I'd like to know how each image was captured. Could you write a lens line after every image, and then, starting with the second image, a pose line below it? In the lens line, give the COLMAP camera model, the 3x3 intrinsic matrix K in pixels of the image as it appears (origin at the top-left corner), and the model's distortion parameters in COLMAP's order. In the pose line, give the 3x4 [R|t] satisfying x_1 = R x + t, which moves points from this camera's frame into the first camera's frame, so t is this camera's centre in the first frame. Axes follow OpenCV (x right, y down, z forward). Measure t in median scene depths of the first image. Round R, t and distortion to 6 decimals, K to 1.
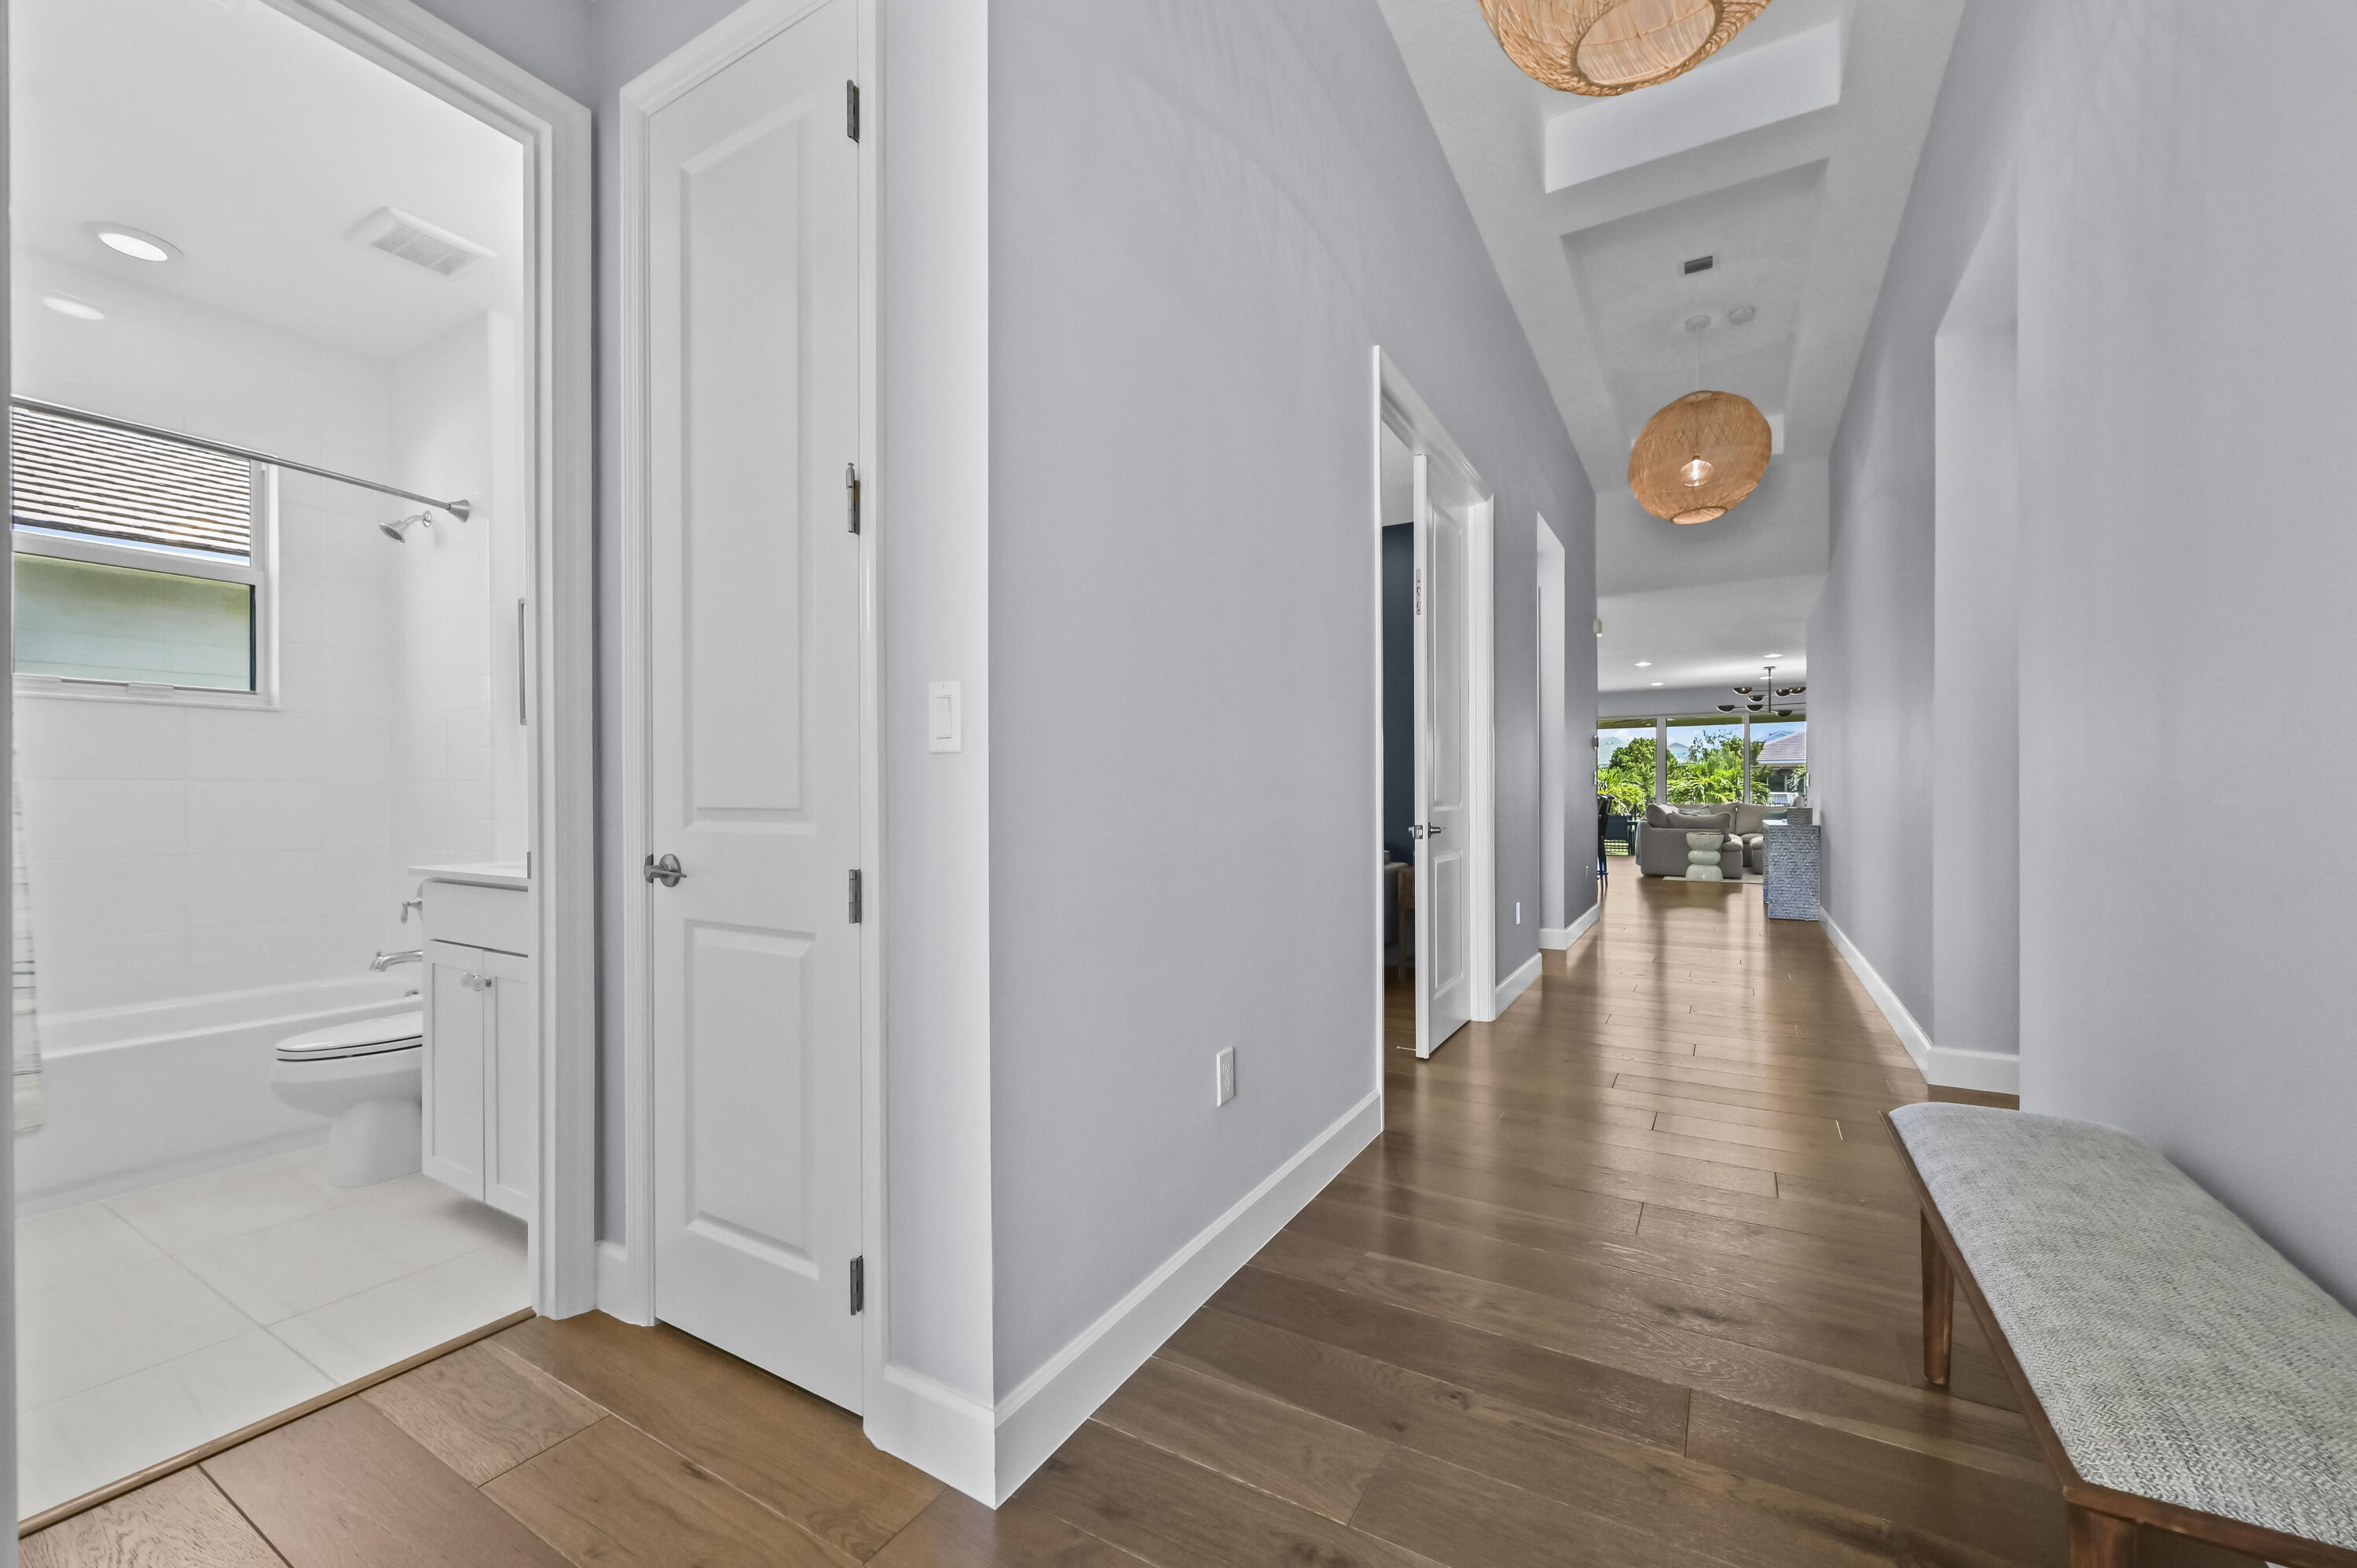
lens RADIAL K [[940.8, 0, 1175.1], [0, 940.8, 794.5], [0, 0, 1]] dist [0.004240, -0.001495]
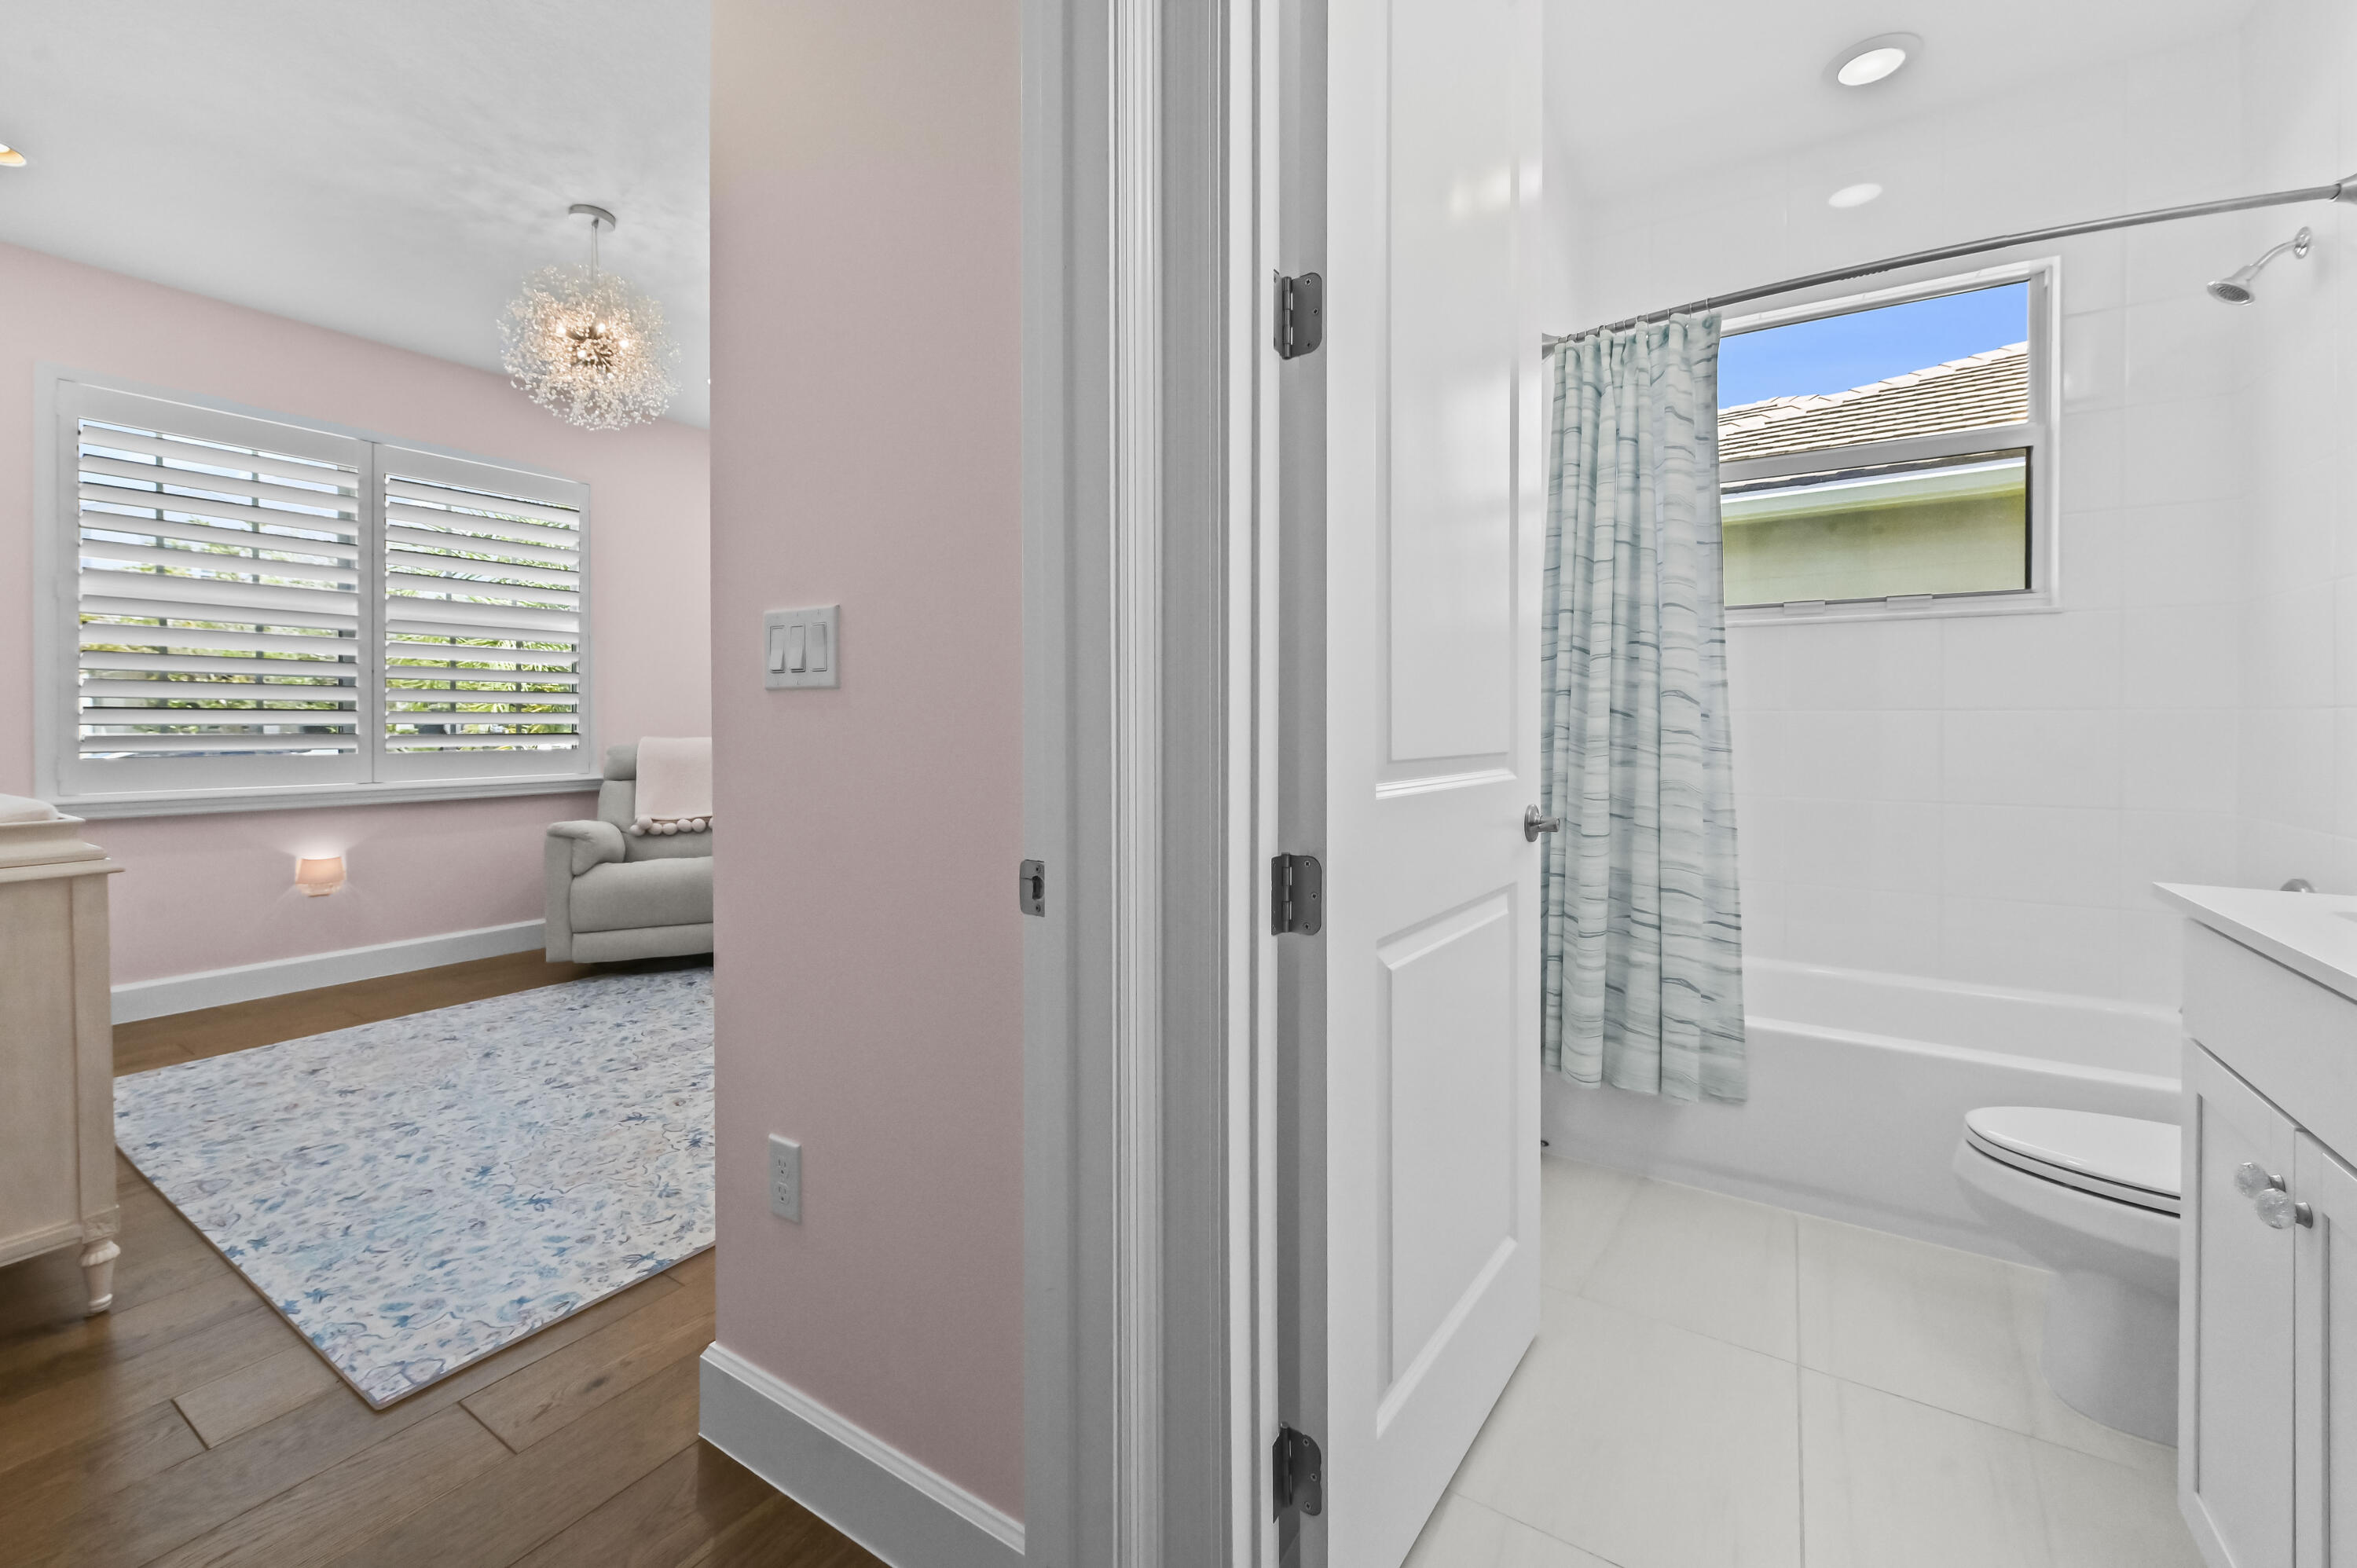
lens RADIAL K [[940.8, 0, 1240.4], [0, 940.8, 749.1], [0, 0, 1]] dist [0.004240, -0.001495]
pose [[-0.025585, 0.009355, -0.999629, -0.271220], [0.007545, 0.999930, 0.009164, 0.005774], [0.999644, -0.007307, -0.025654, 0.494758]]
